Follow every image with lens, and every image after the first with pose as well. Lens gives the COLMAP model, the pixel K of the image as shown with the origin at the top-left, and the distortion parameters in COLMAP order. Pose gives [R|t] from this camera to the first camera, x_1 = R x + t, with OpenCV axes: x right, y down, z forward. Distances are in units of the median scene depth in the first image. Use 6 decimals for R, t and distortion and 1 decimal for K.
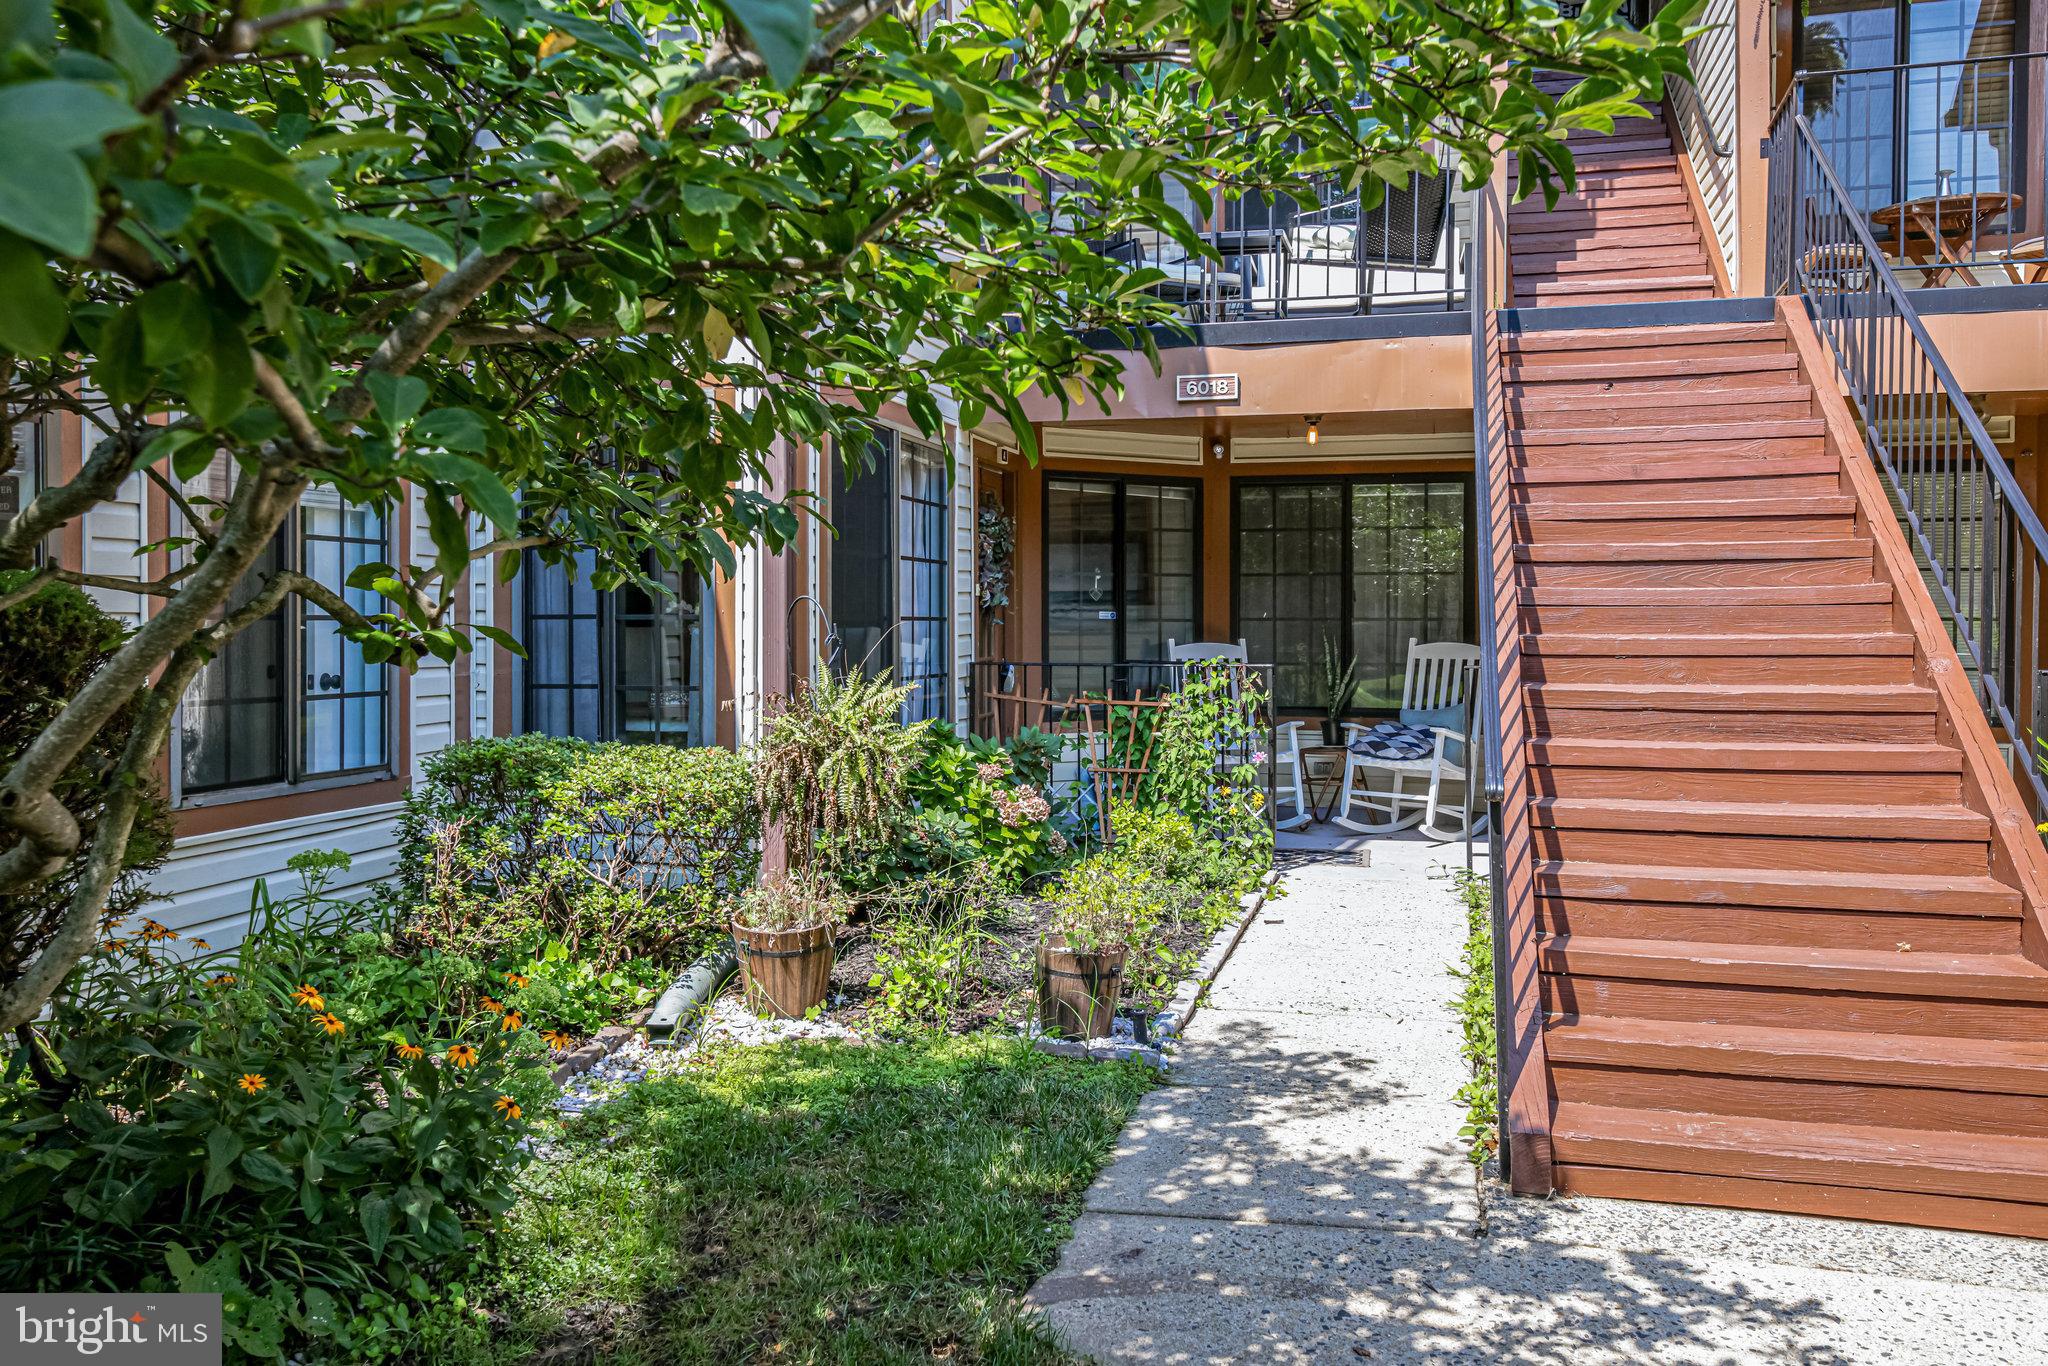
lens RADIAL K [[1735.4, 0, 1024.0], [0, 1735.4, 683.0], [0, 0, 1]] dist [0.007796, 0.002399]
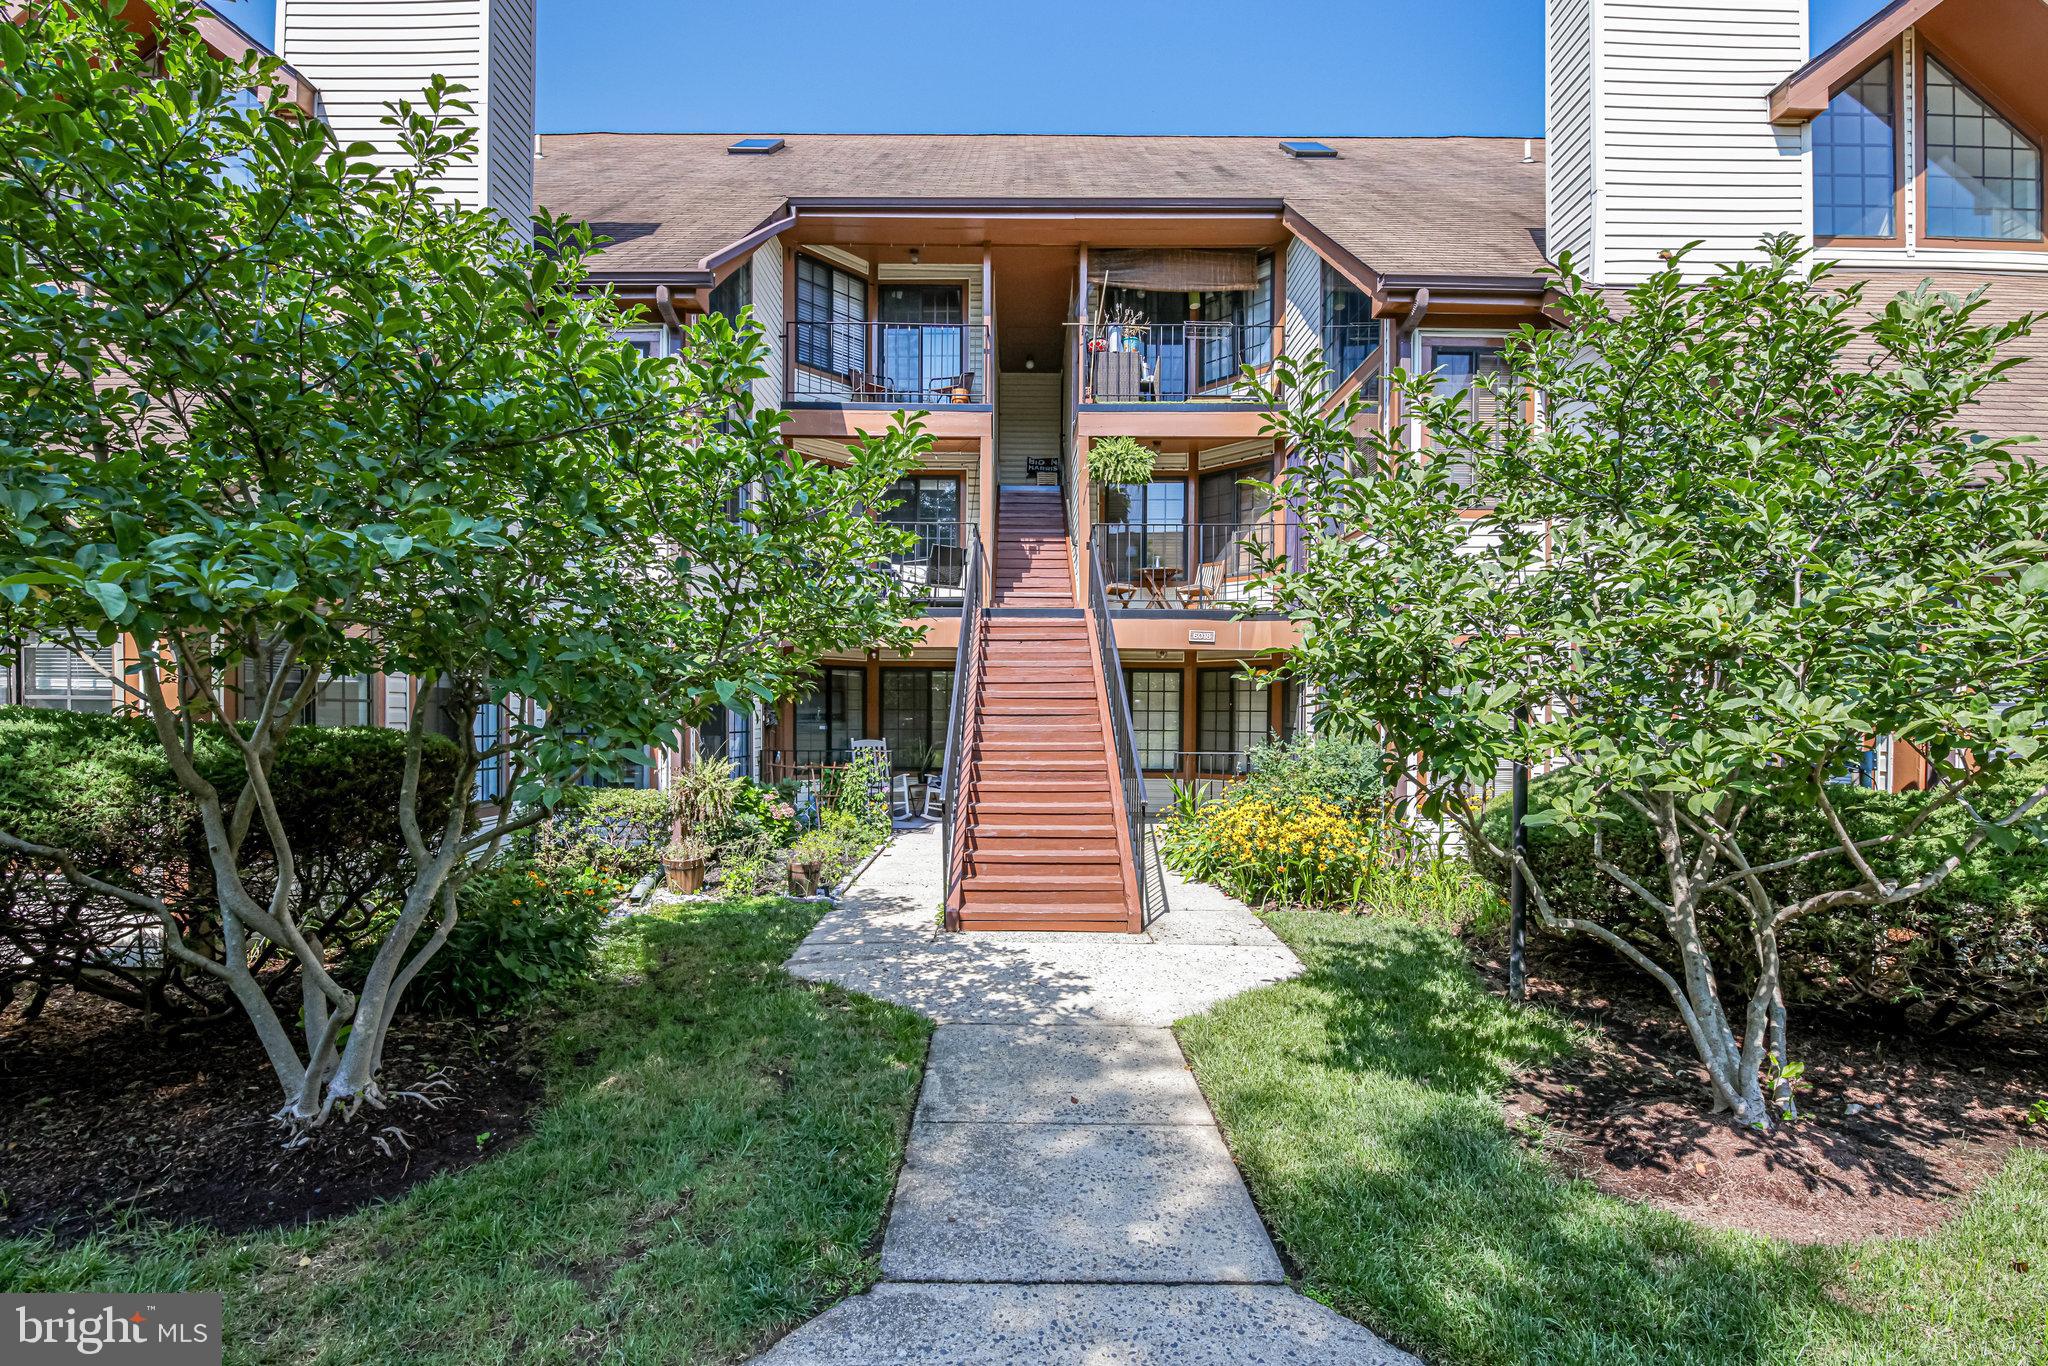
lens RADIAL K [[857.8, 0, 1026.8], [0, 857.8, 737.0], [0, 0, 1]] dist [0.000828, -0.008800]
pose [[0.963266, 0.000678, 0.268550, 0.007583], [0.004037, 0.999847, -0.017007, -0.015229], [-0.268520, 0.017467, 0.963116, -0.341977]]
